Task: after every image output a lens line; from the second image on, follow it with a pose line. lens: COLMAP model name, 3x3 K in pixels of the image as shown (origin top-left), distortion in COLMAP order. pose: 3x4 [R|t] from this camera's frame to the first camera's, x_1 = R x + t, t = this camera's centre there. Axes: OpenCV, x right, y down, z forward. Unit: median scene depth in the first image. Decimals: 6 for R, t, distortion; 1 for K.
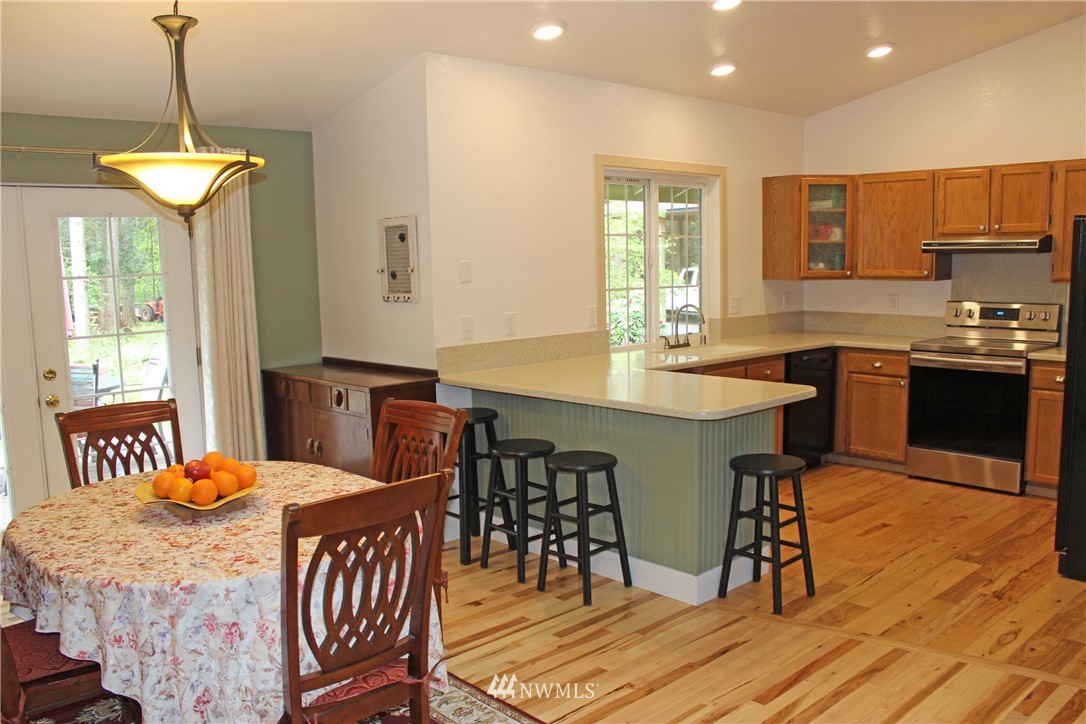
lens RADIAL K [[909.0, 0, 546.8], [0, 909.0, 381.2], [0, 0, 1]] dist [-0.155099, 0.152296]
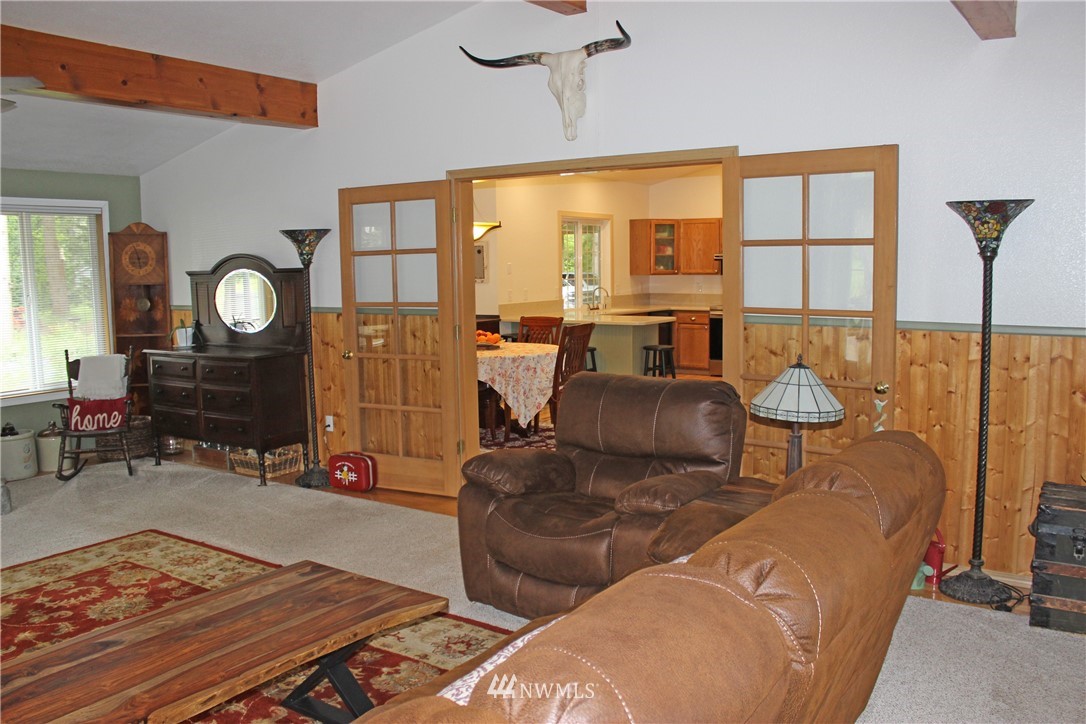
lens RADIAL K [[909.0, 0, 546.8], [0, 909.0, 381.2], [0, 0, 1]] dist [-0.155099, 0.152296]
pose [[0.973151, -0.022517, 0.229063, -0.430917], [0.025075, 0.999651, -0.008261, 0.138895], [-0.228797, 0.013783, 0.973376, -0.919898]]
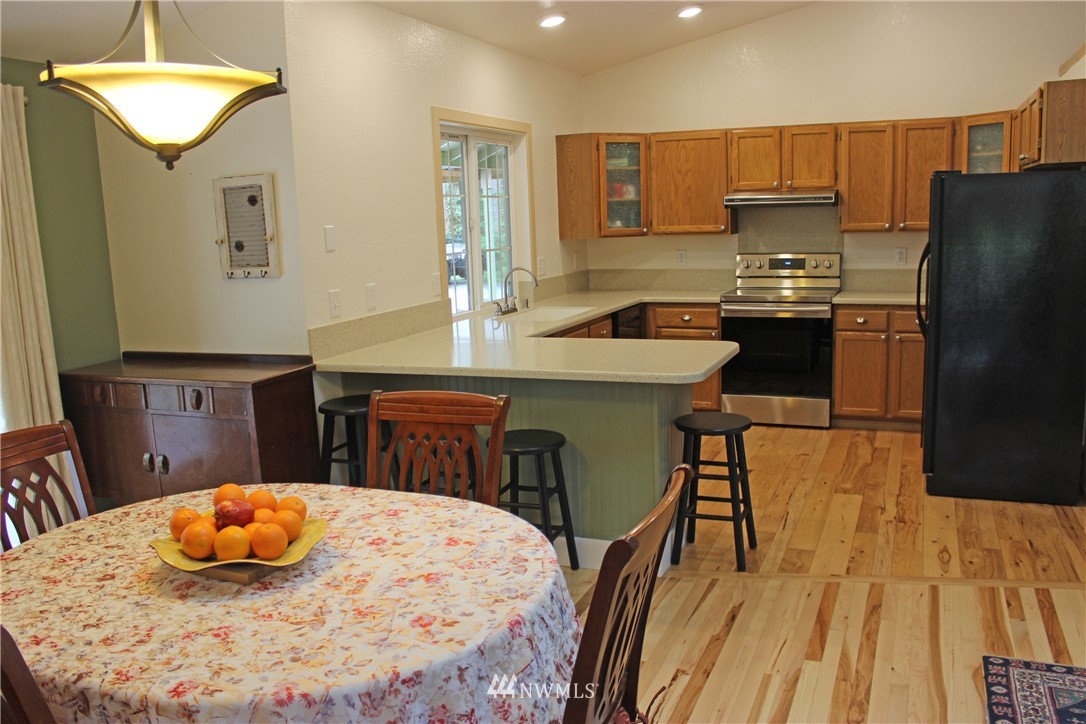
lens RADIAL K [[909.0, 0, 546.8], [0, 909.0, 381.2], [0, 0, 1]] dist [-0.155099, 0.152296]
pose [[0.912874, -0.089311, 0.398352, -0.222779], [0.075208, 0.995867, 0.050926, -0.012558], [-0.401254, -0.016529, 0.915818, 0.118617]]
